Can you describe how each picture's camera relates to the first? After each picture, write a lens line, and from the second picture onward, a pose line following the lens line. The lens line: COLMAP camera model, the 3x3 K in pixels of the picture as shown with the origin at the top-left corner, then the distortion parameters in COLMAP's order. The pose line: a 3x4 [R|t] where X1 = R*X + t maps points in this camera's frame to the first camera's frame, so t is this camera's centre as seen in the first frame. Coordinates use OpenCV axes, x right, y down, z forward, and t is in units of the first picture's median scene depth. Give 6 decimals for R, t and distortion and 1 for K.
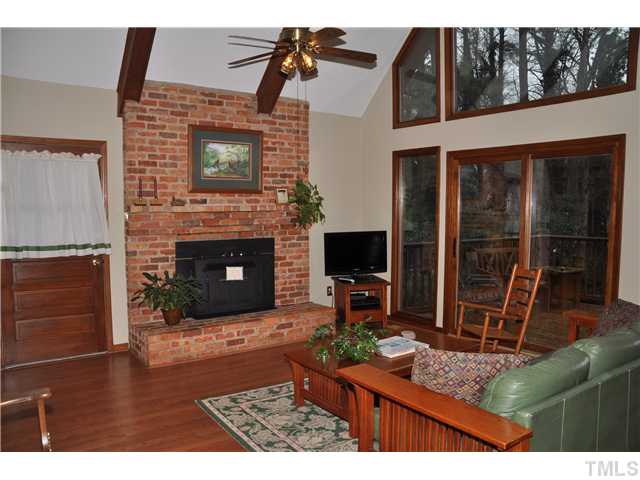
lens RADIAL K [[539.1, 0, 320.0], [0, 539.1, 240.0], [0, 0, 1]] dist [-0.083898, 0.214248]
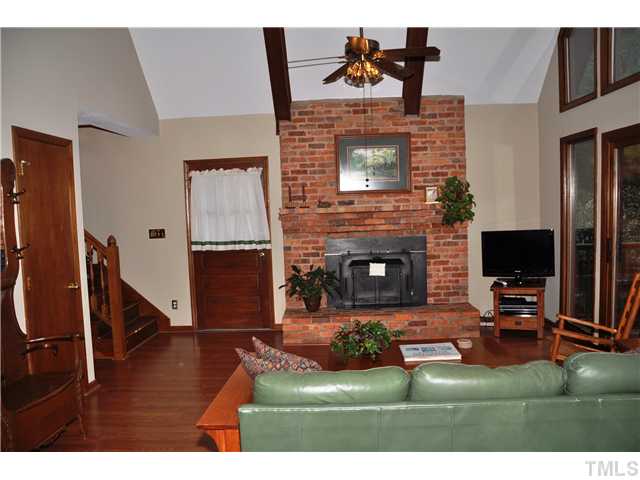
lens RADIAL K [[539.1, 0, 320.0], [0, 539.1, 240.0], [0, 0, 1]] dist [-0.083898, 0.214248]
pose [[0.800322, 0.013595, -0.599417, 0.388807], [-0.007476, 0.999891, 0.012695, -0.009066], [0.599524, -0.005679, 0.800336, 0.078956]]
